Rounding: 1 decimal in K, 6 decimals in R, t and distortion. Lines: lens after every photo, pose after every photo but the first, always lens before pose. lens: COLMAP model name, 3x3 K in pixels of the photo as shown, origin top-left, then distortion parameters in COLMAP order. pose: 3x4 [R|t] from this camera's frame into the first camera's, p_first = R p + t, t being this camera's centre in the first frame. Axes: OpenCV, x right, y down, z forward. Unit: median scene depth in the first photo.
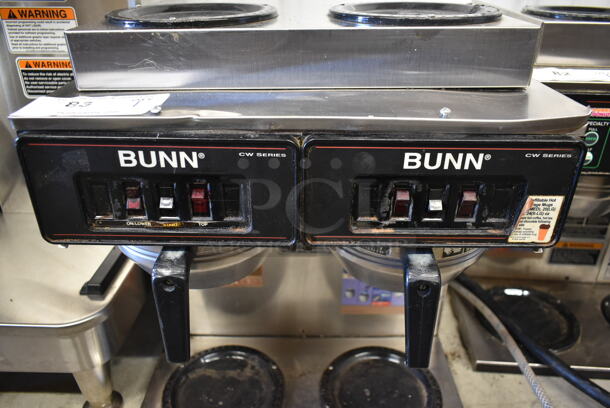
lens RADIAL K [[463.6, 0, 307.3], [0, 463.6, 204.8], [0, 0, 1]] dist [-0.021370, 0.006342]
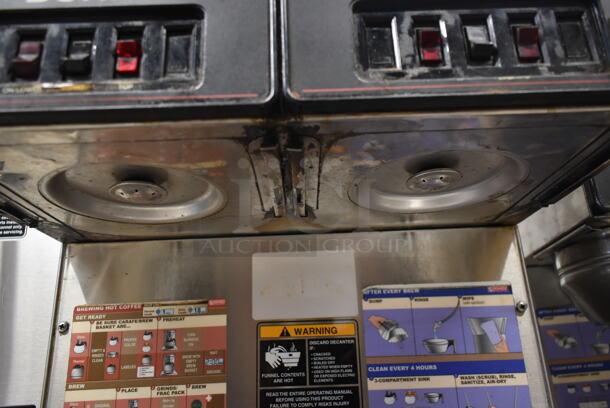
lens RADIAL K [[487.1, 0, 305.9], [0, 487.1, 204.6], [0, 0, 1]] dist [-0.009027, 0.004347]
pose [[0.998761, -0.044584, 0.022113, -0.001616], [0.046509, 0.678062, -0.733532, 0.646467], [0.017709, 0.733651, 0.679295, 0.672264]]
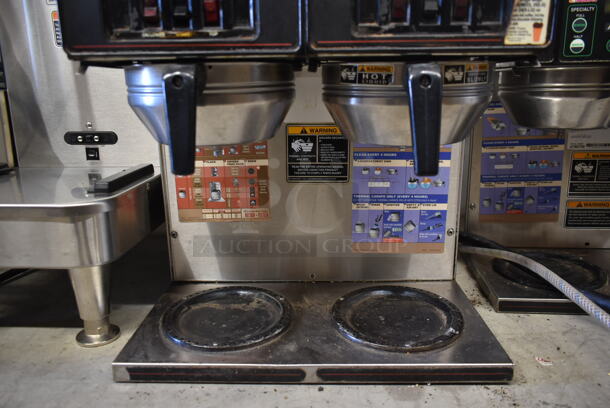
lens RADIAL K [[468.1, 0, 307.0], [0, 468.1, 201.9], [0, 0, 1]] dist [-0.023049, 0.006784]
pose [[0.999619, -0.015802, -0.022619, 0.008234], [0.010207, 0.973391, -0.228922, 0.664527], [0.025634, 0.228604, 0.973182, 0.051302]]
